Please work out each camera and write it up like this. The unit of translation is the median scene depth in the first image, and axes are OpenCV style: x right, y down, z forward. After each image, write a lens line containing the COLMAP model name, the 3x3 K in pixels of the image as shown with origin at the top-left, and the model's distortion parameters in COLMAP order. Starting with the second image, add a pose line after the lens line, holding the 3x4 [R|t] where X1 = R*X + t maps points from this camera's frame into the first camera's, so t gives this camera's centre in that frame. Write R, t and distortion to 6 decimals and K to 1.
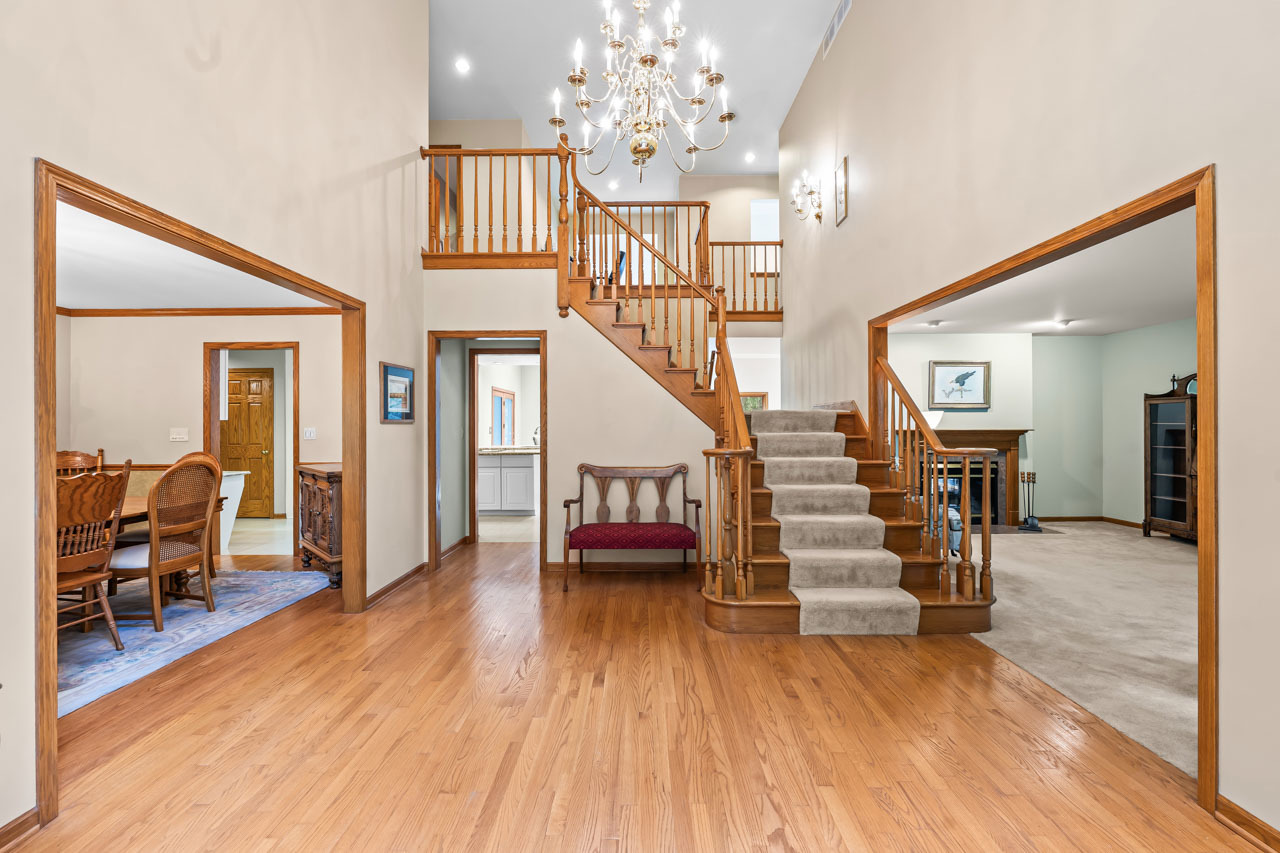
lens RADIAL K [[535.2, 0, 647.9], [0, 535.2, 427.8], [0, 0, 1]] dist [0.002850, -0.000486]
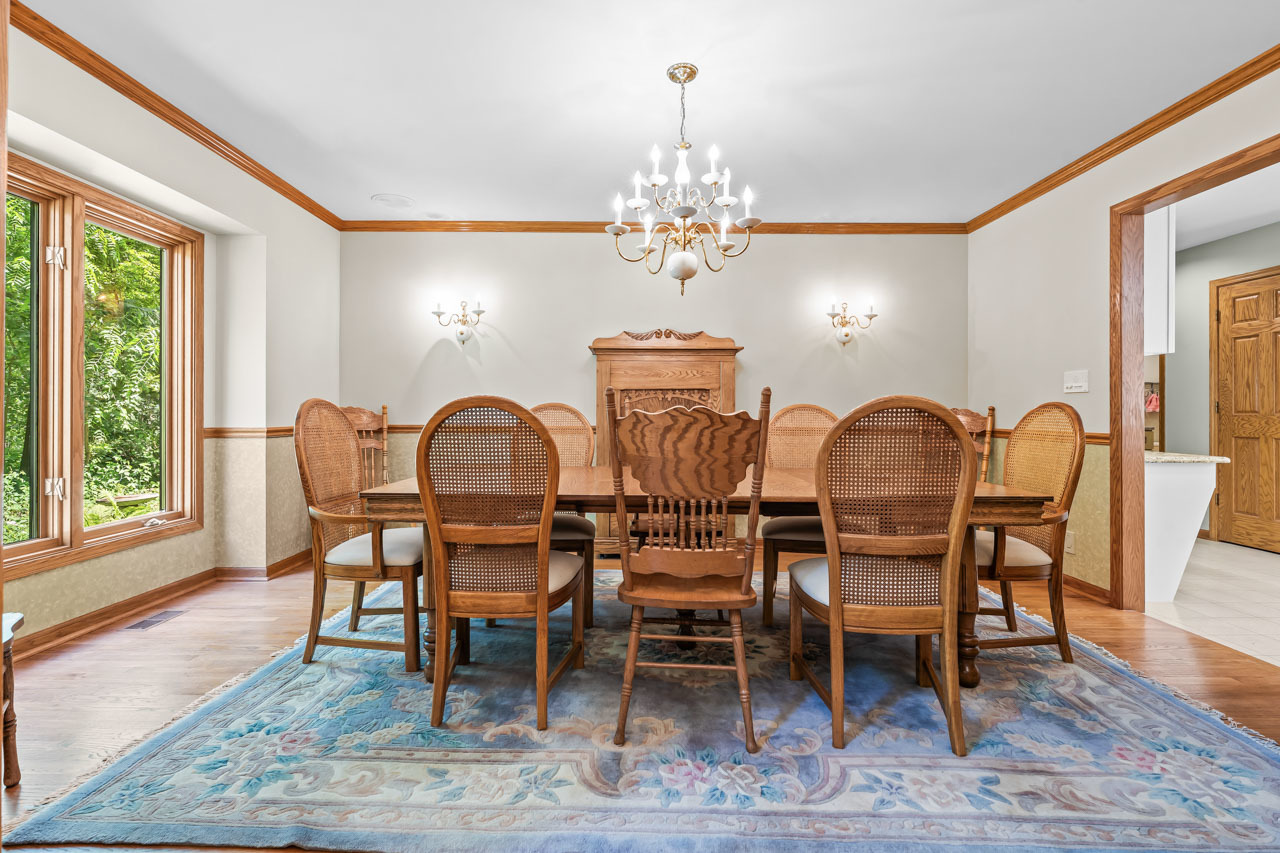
lens RADIAL K [[573.3, 0, 645.9], [0, 573.3, 420.0], [0, 0, 1]] dist [-0.002542, -0.000508]
pose [[-0.001203, 0.011524, -0.999933, -0.374501], [-0.008715, 0.999895, 0.011534, 0.075164], [0.999961, 0.008729, -0.001102, 0.781939]]
